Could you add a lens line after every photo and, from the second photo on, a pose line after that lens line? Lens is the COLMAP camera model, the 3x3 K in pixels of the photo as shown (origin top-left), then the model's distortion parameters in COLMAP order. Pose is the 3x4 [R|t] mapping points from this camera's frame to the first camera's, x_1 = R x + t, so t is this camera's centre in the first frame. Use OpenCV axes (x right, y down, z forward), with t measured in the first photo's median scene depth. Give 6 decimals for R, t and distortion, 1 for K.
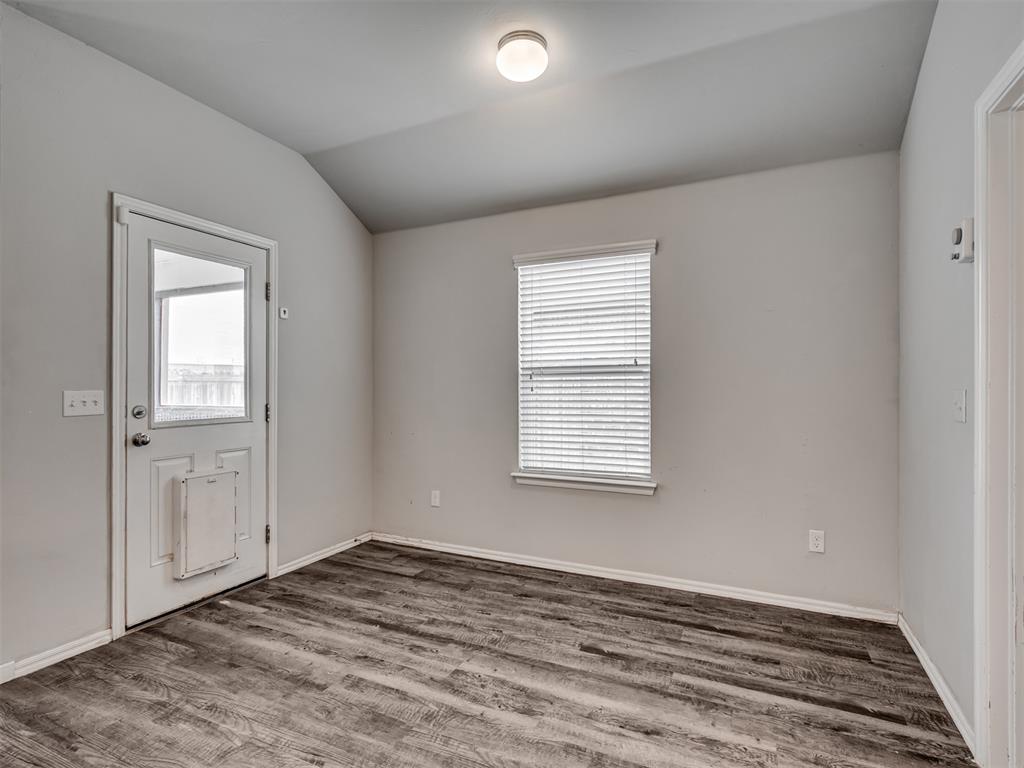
lens RADIAL K [[519.3, 0, 515.2], [0, 519.3, 389.0], [0, 0, 1]] dist [0.012070, 0.000538]
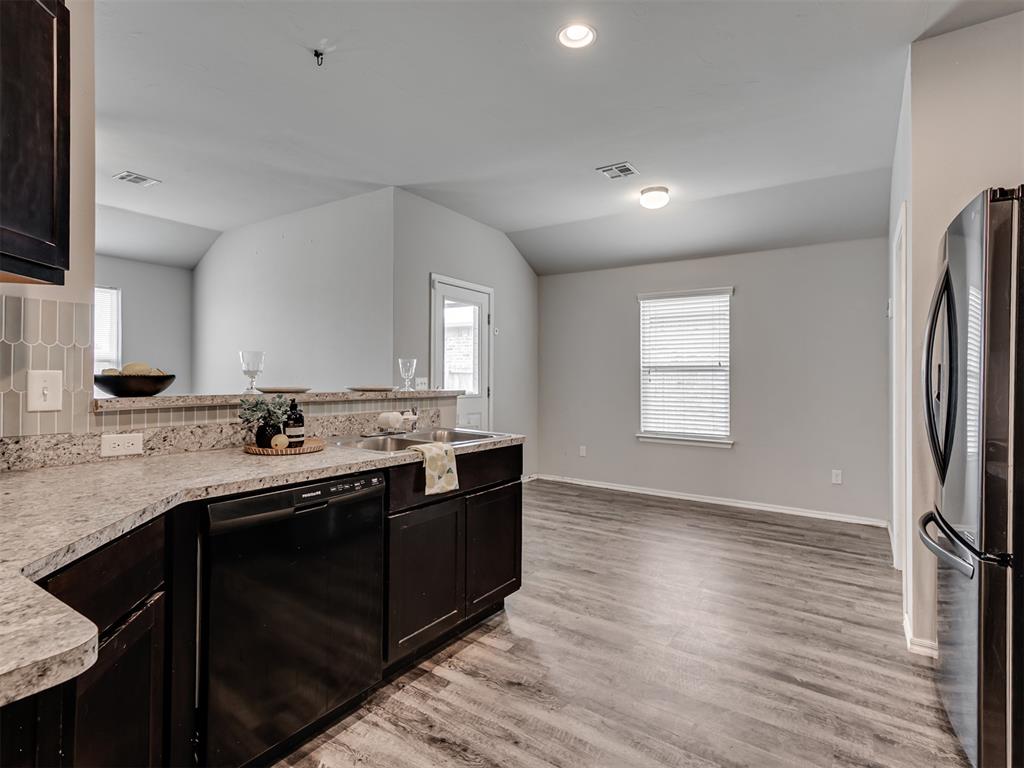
lens RADIAL K [[519.3, 0, 526.0], [0, 519.3, 364.0], [0, 0, 1]] dist [0.012070, 0.000538]
pose [[0.991748, 0.009368, -0.127861, -0.149132], [-0.013620, 0.999382, -0.032419, 0.007550], [0.127478, 0.033893, 0.991262, -0.638674]]
